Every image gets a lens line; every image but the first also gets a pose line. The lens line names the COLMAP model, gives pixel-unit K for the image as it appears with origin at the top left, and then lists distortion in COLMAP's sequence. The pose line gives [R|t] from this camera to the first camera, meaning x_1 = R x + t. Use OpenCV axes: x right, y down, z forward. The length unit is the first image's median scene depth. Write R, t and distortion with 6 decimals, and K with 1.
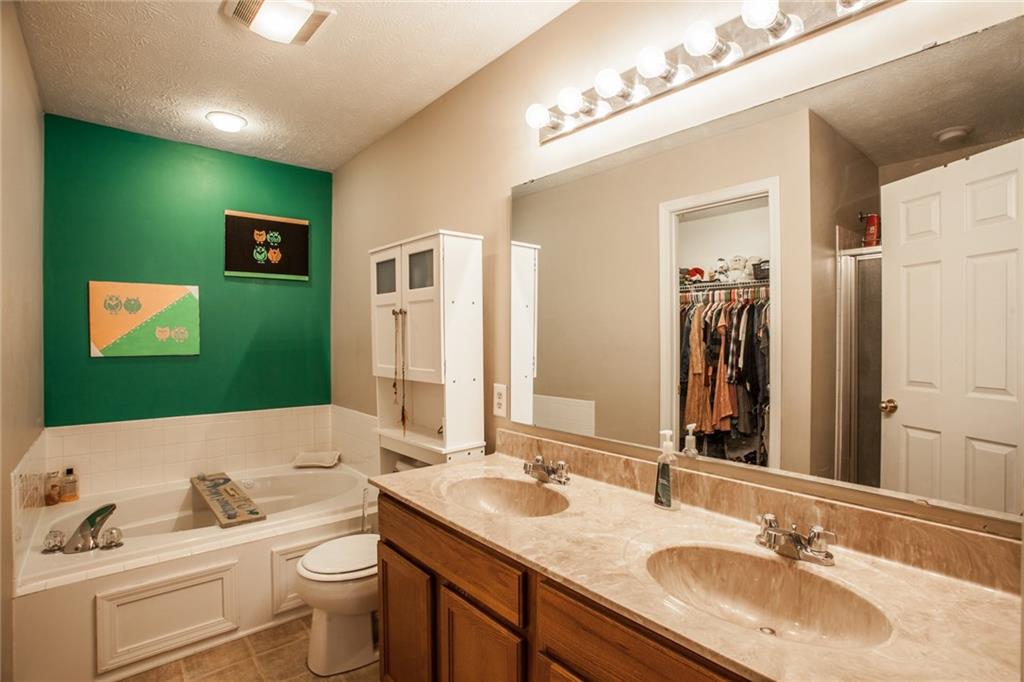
lens RADIAL K [[505.2, 0, 515.6], [0, 505.2, 345.8], [0, 0, 1]] dist [-0.037633, 0.008319]
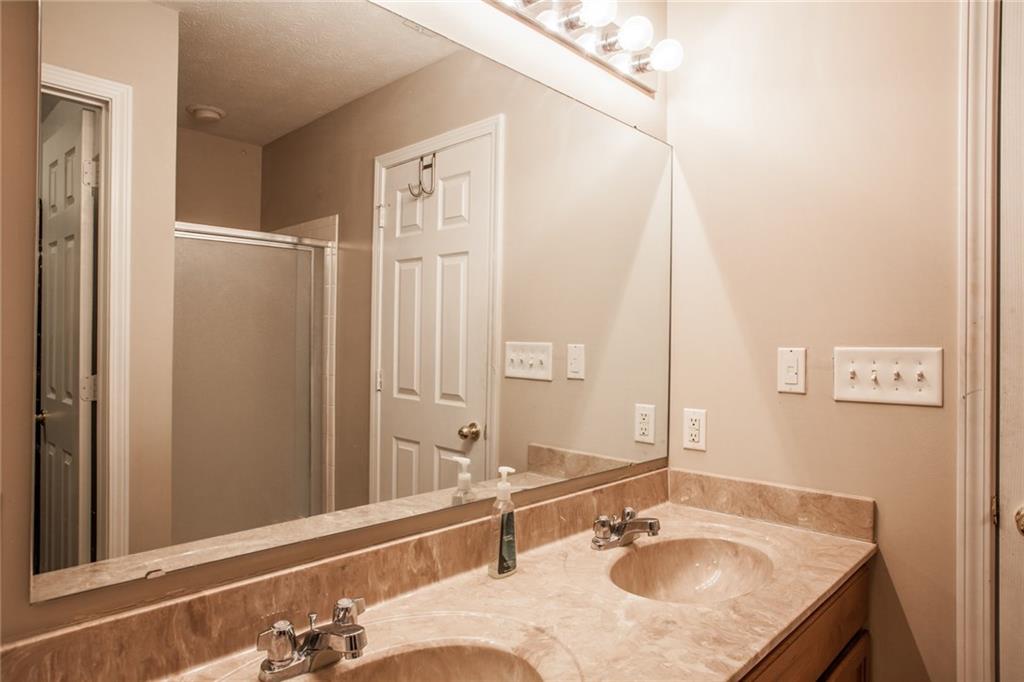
lens RADIAL K [[619.4, 0, 514.9], [0, 619.4, 339.2], [0, 0, 1]] dist [-0.010482, -0.001129]
pose [[-0.128296, 0.005727, 0.991719, -0.607935], [-0.005865, 0.999961, -0.006533, -0.014914], [-0.991719, -0.006654, -0.128257, 1.108790]]
